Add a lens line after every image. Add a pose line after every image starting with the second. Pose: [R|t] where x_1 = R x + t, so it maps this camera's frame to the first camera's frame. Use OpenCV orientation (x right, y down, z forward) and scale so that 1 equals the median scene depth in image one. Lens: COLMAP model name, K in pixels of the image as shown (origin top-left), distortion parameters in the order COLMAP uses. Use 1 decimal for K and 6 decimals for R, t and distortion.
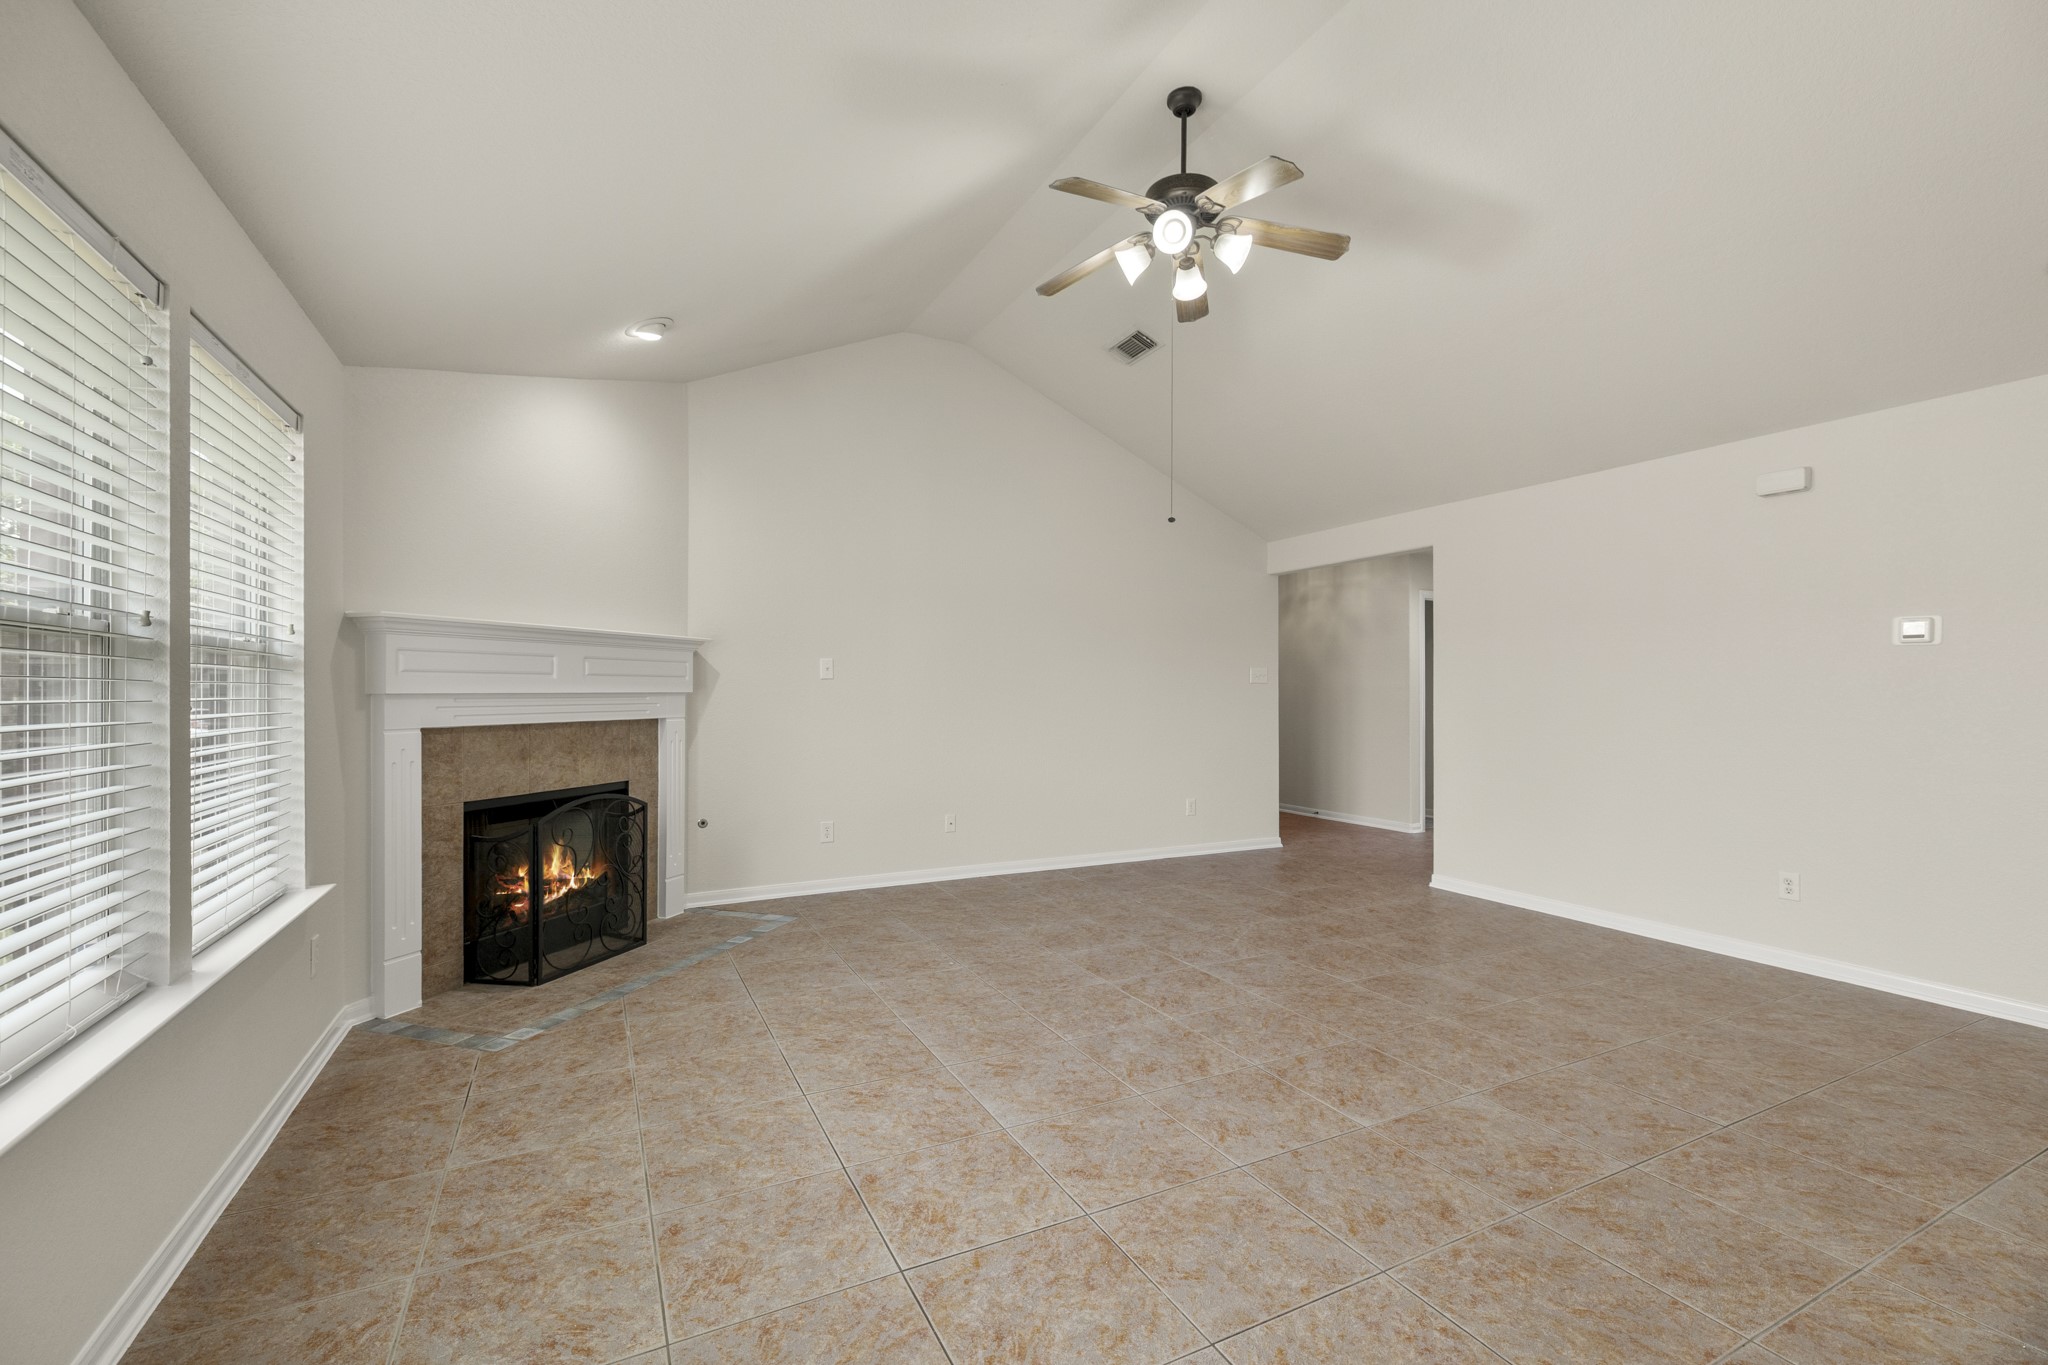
lens RADIAL K [[864.0, 0, 1027.3], [0, 864.0, 696.1], [0, 0, 1]] dist [0.001368, -0.000104]
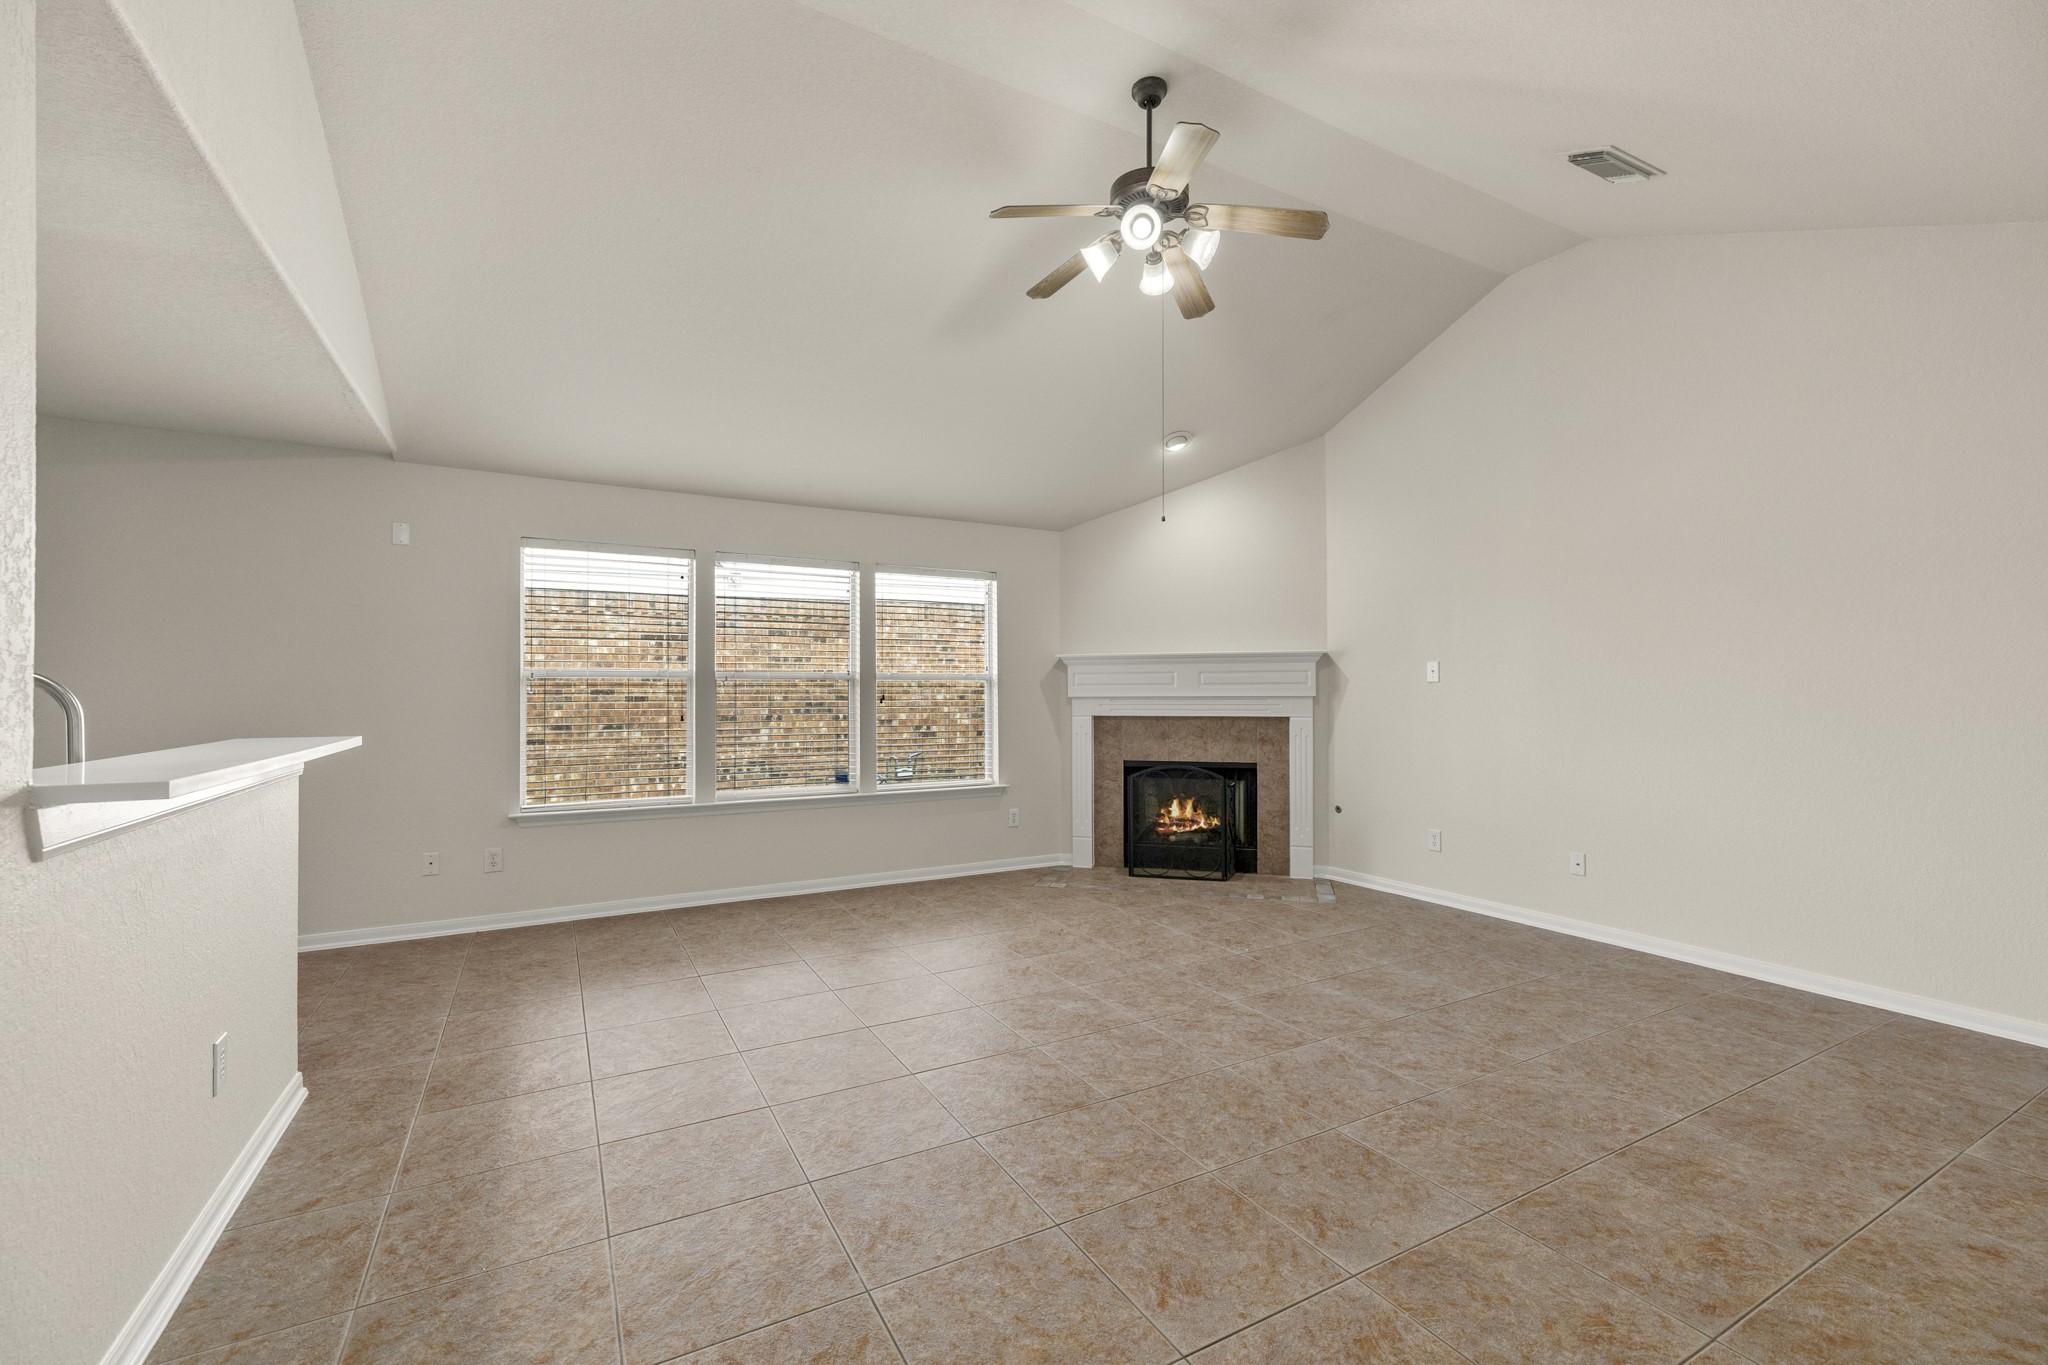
lens RADIAL K [[864.0, 0, 1035.1], [0, 864.0, 678.5], [0, 0, 1]] dist [0.001368, -0.000104]
pose [[0.042903, -0.023056, -0.998813, 1.104402], [-0.003375, 0.999725, -0.023222, 0.001445], [0.999074, 0.004367, 0.042813, 0.790269]]
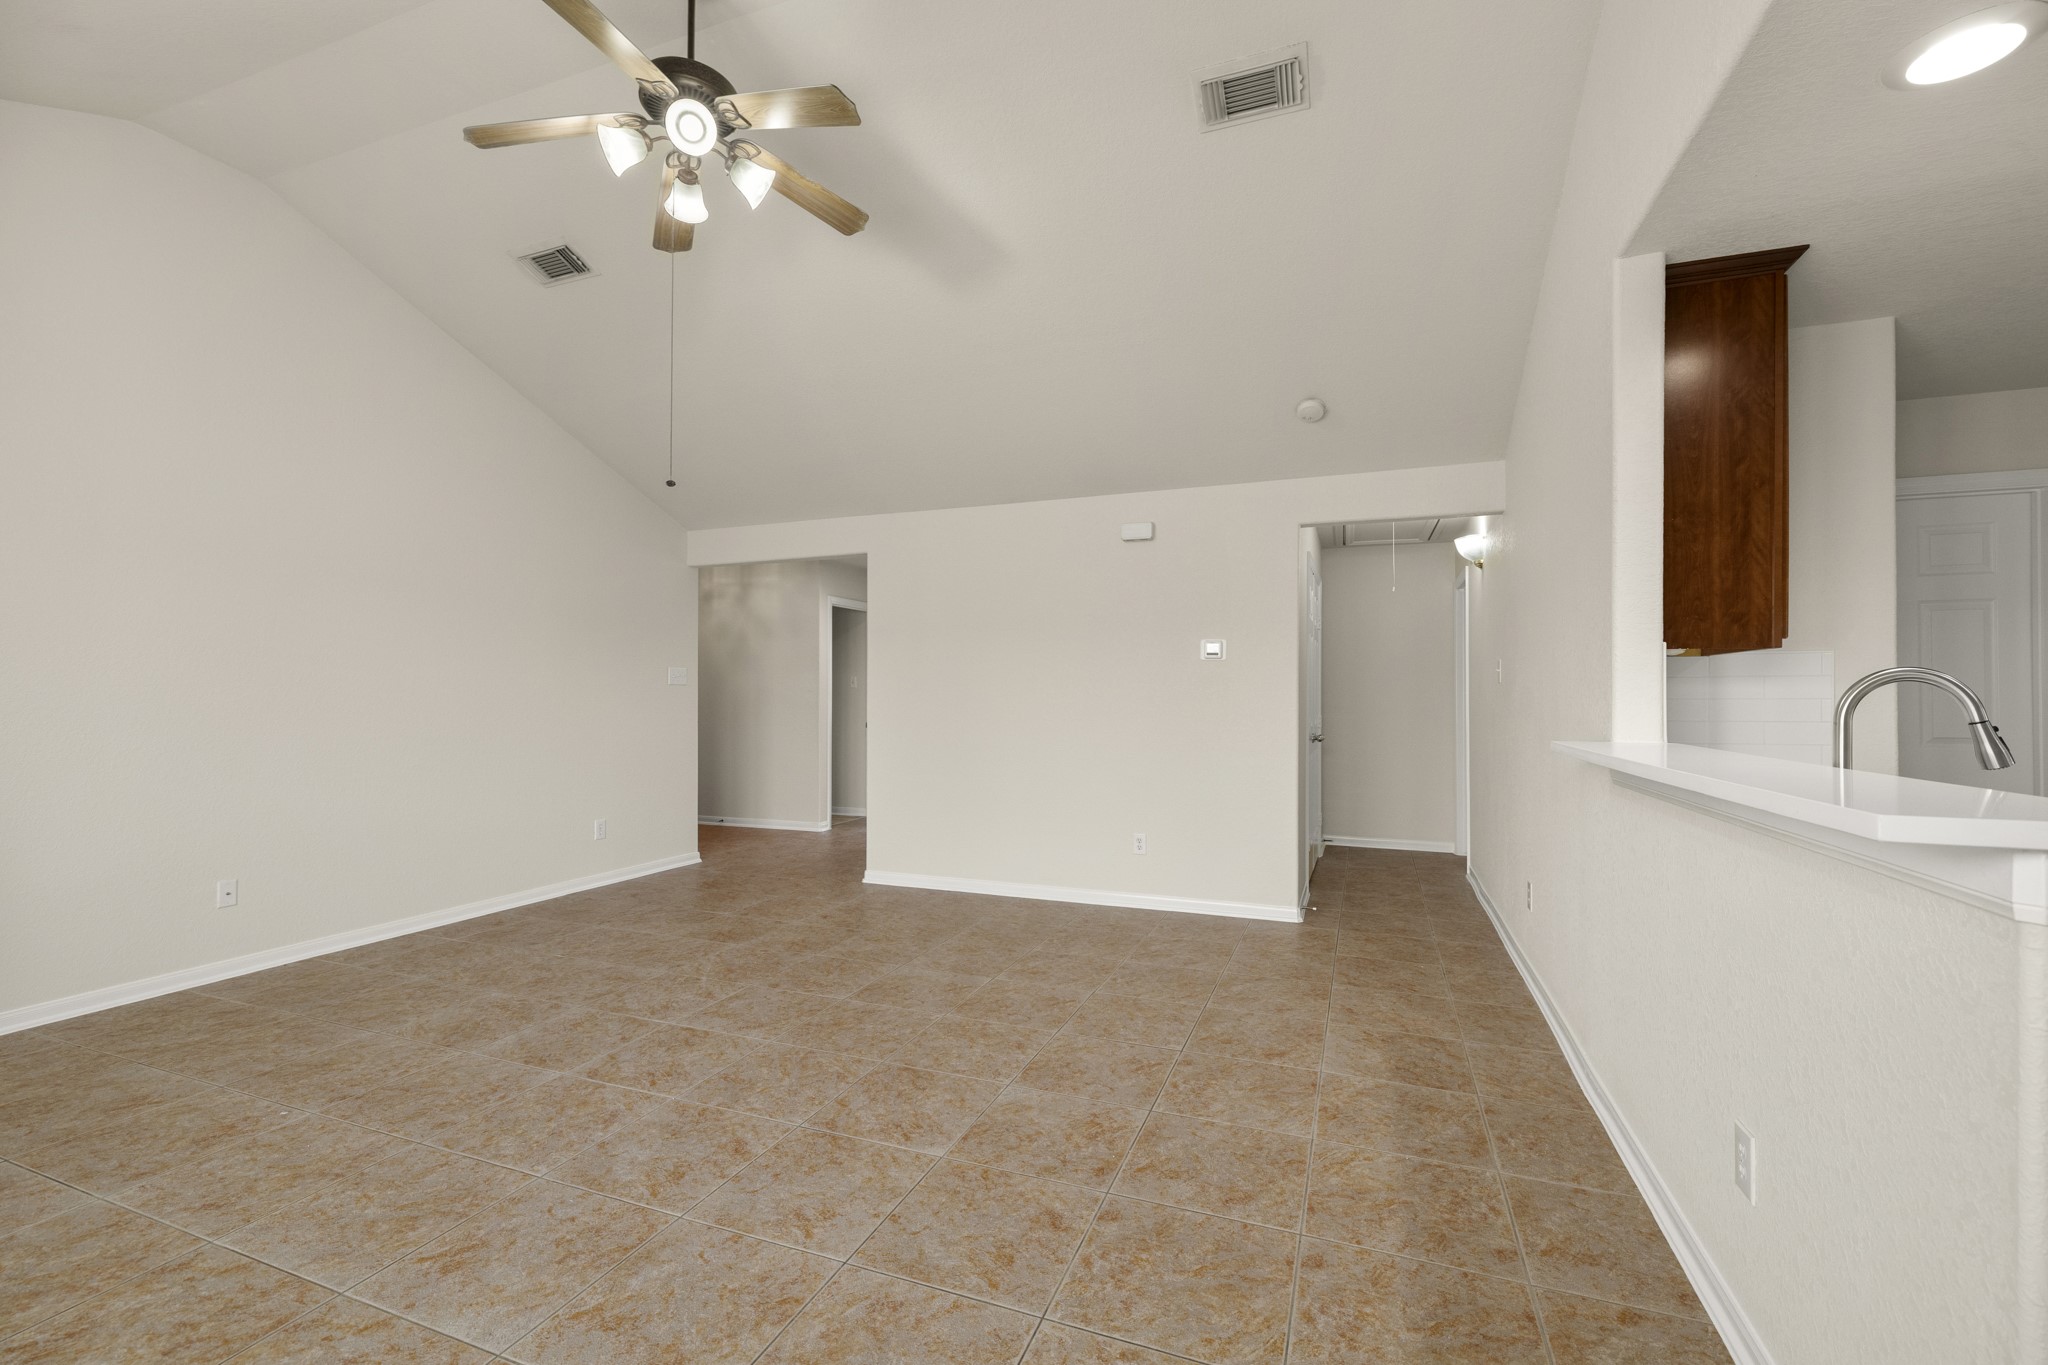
lens RADIAL K [[864.0, 0, 1022.4], [0, 864.0, 686.2], [0, 0, 1]] dist [0.001368, -0.000104]
pose [[0.749546, 0.005066, 0.661933, -0.118124], [0.003941, 0.999919, -0.012115, -0.000268], [-0.661941, 0.011690, 0.749465, 0.166389]]
